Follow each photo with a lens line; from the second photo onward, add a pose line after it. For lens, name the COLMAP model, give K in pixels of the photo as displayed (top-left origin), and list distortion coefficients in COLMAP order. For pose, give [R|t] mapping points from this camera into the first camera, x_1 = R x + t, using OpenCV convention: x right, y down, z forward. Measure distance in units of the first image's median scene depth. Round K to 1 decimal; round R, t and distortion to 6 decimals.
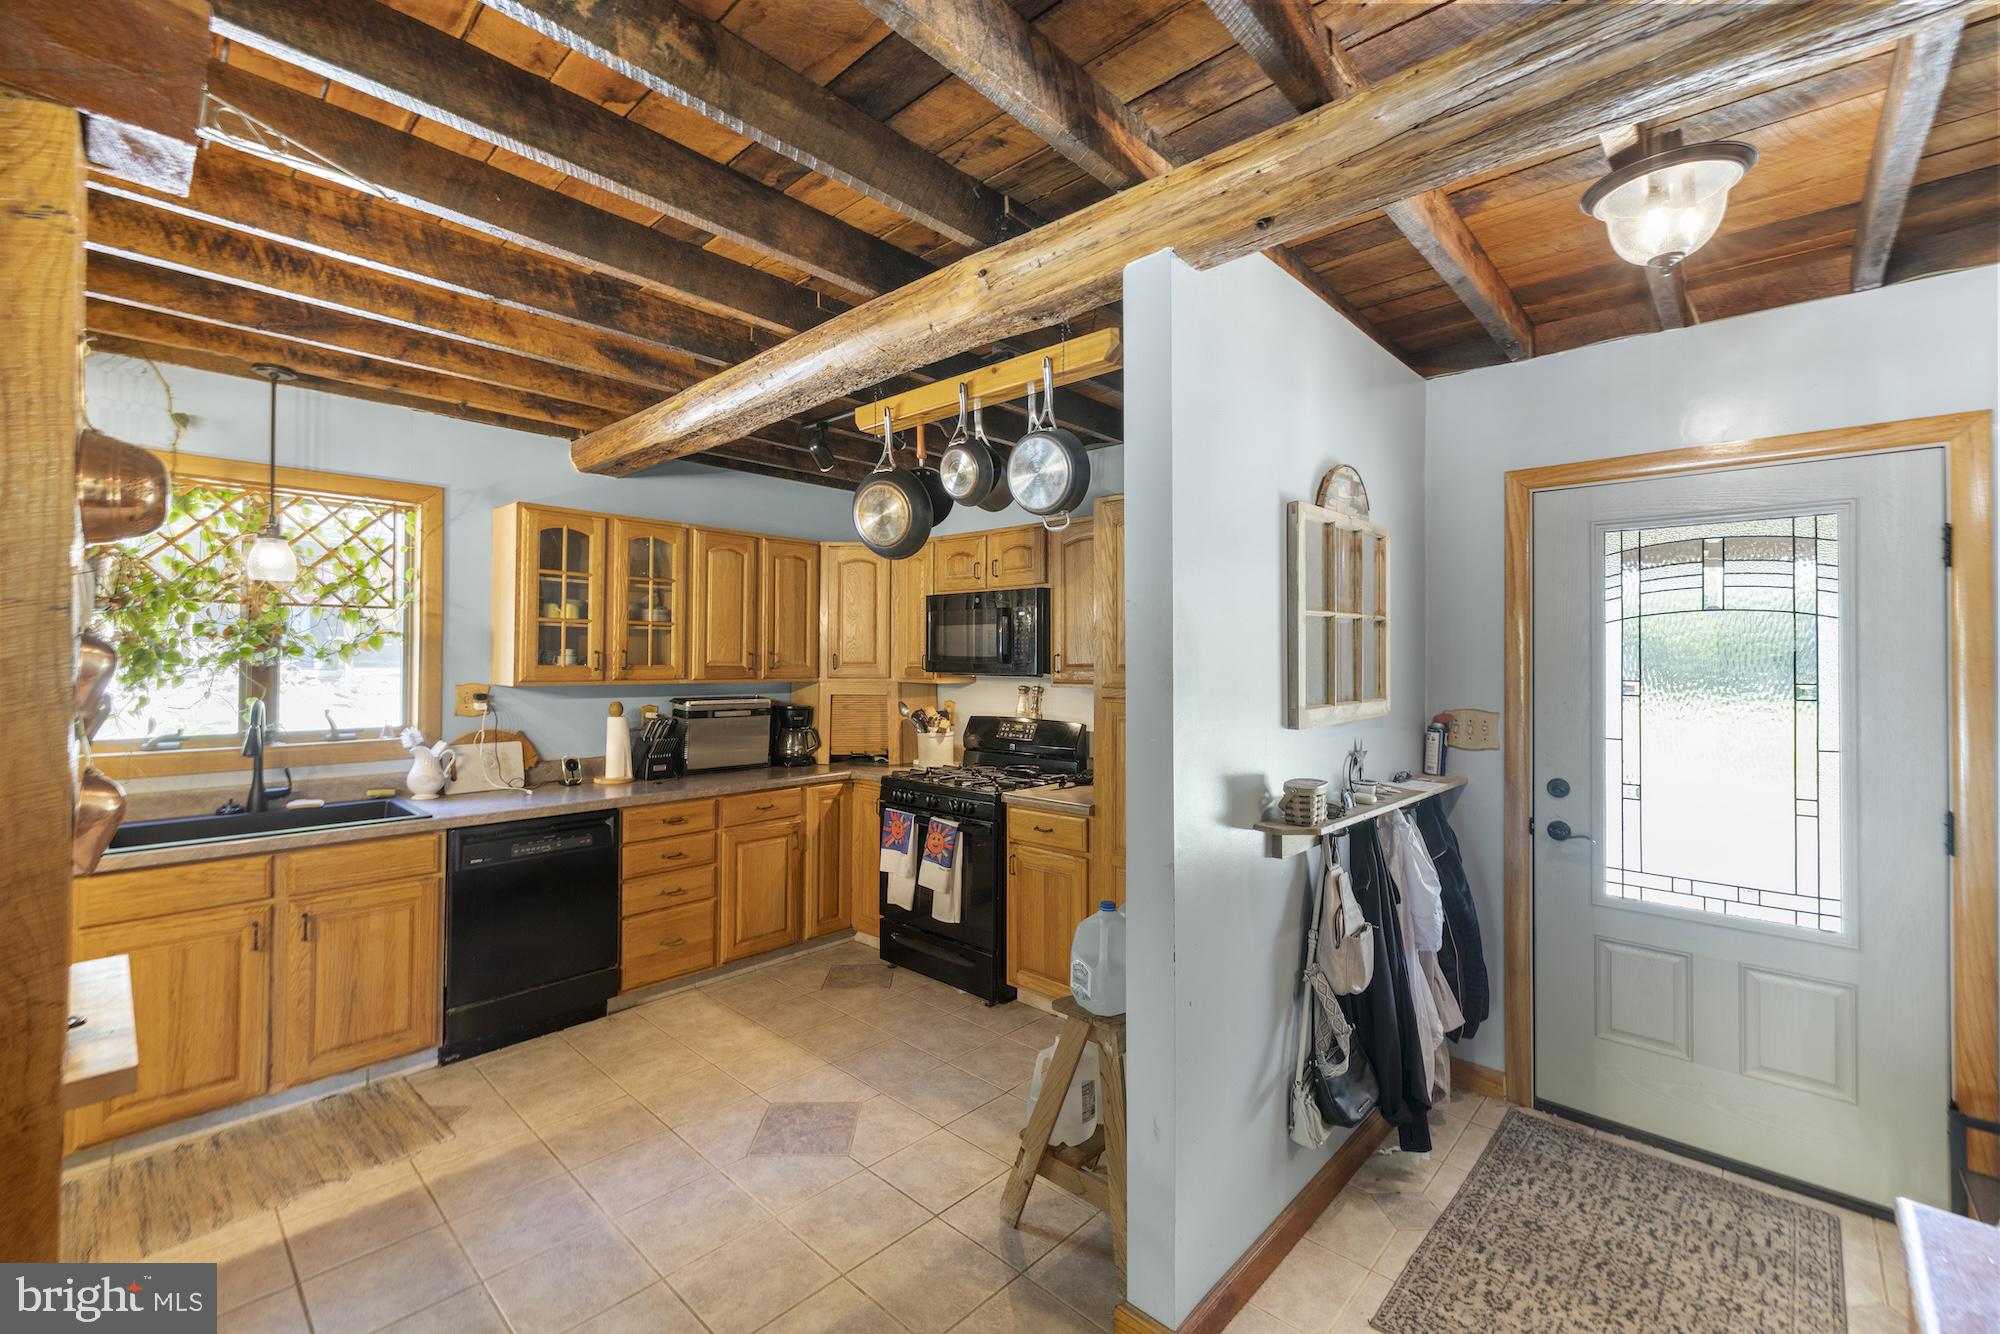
lens RADIAL K [[855.0, 0, 987.1], [0, 855.0, 652.6], [0, 0, 1]] dist [0.001084, 0.000476]
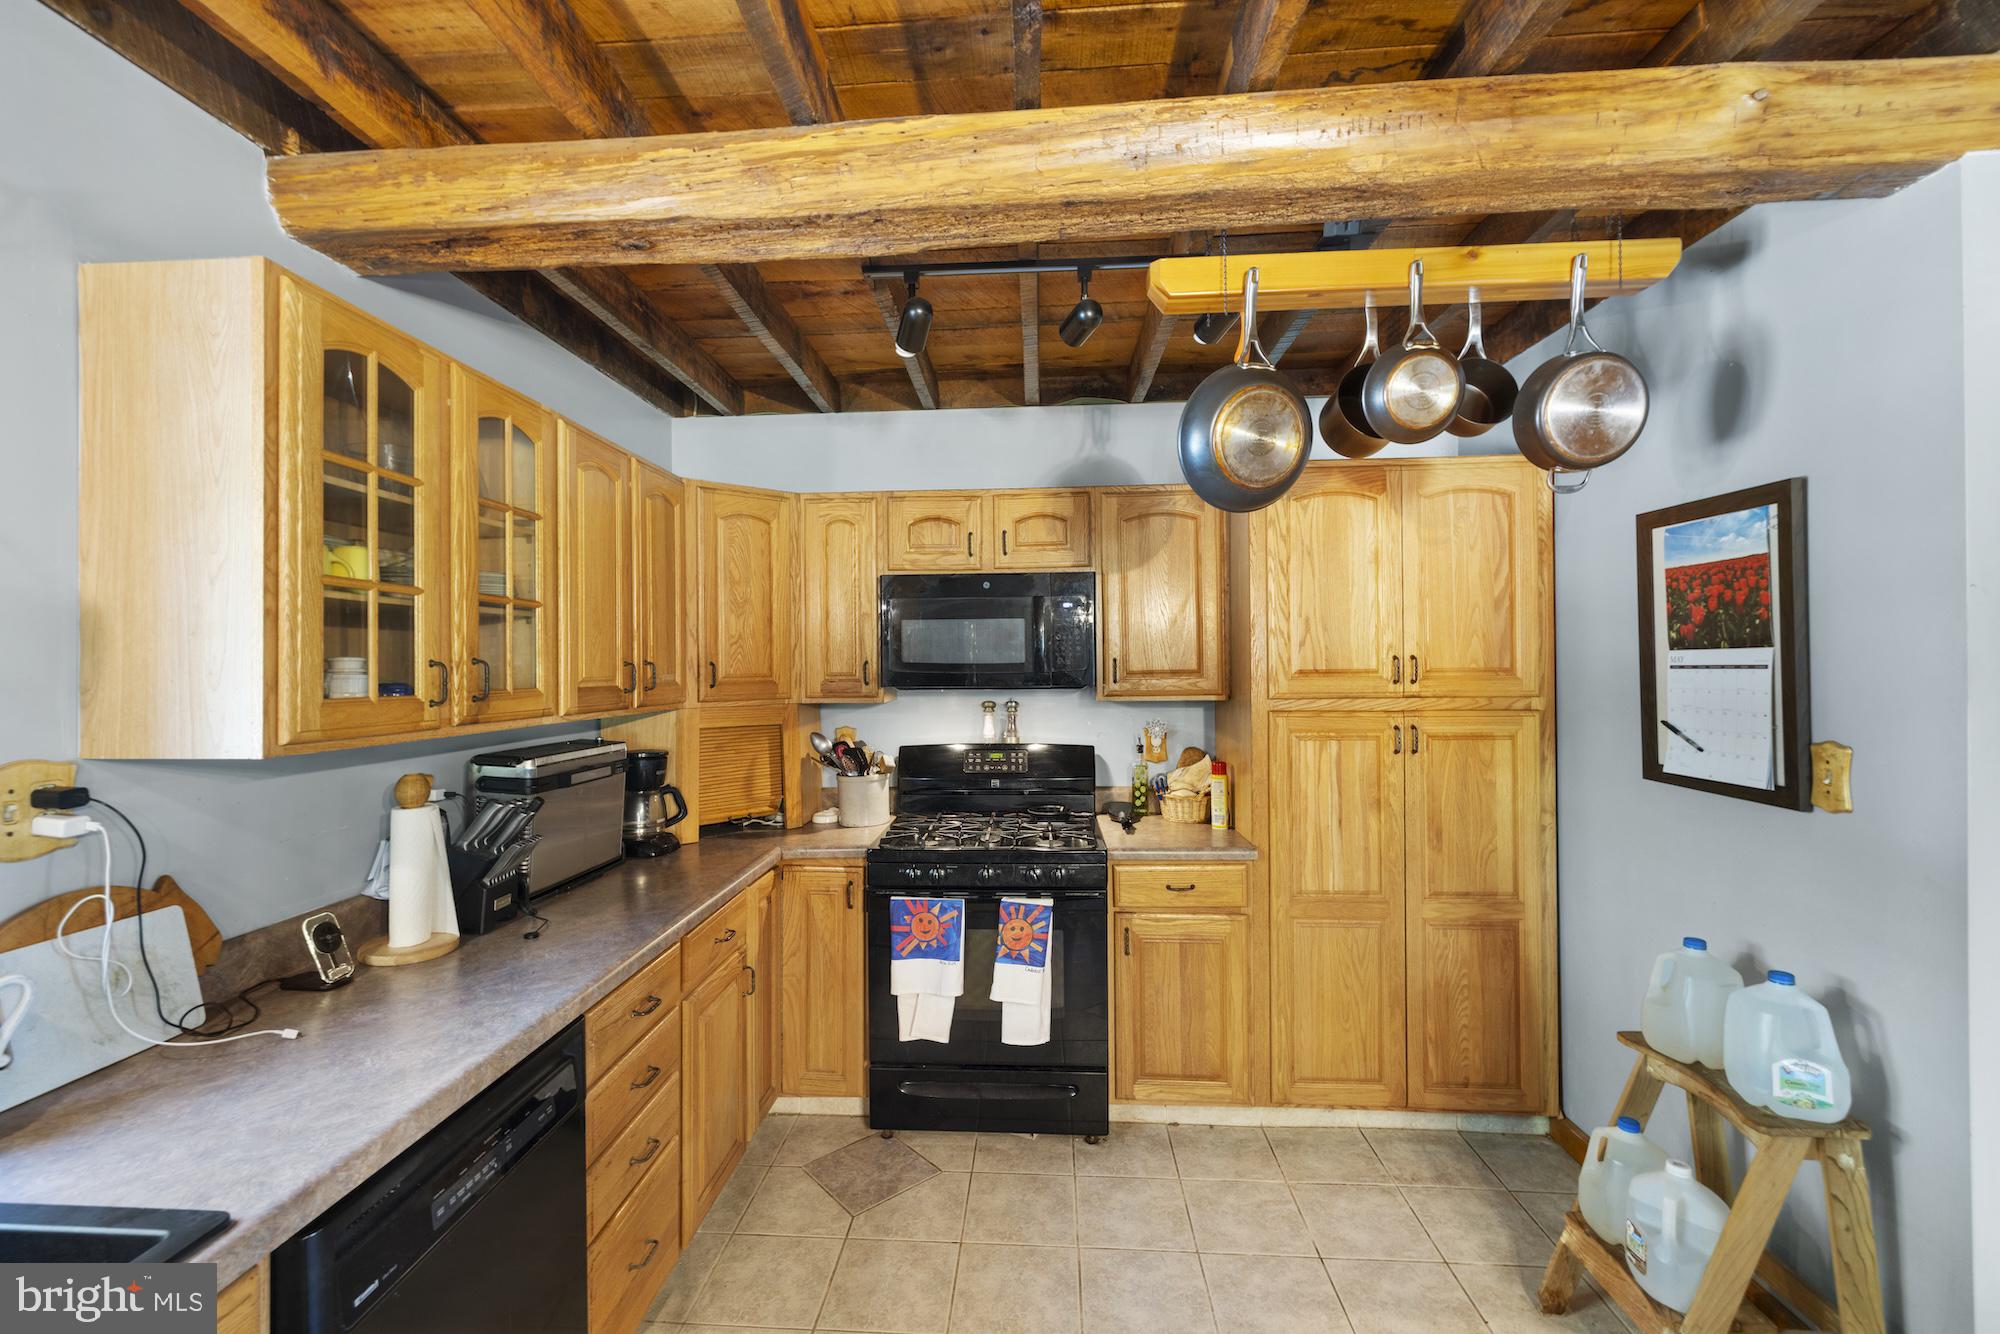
lens RADIAL K [[855.0, 0, 990.5], [0, 855.0, 661.5], [0, 0, 1]] dist [0.001084, 0.000476]
pose [[0.768319, -0.011239, 0.639968, -0.497019], [0.009533, 0.999936, 0.006115, -0.001162], [-0.639996, 0.001402, 0.768377, 0.469143]]
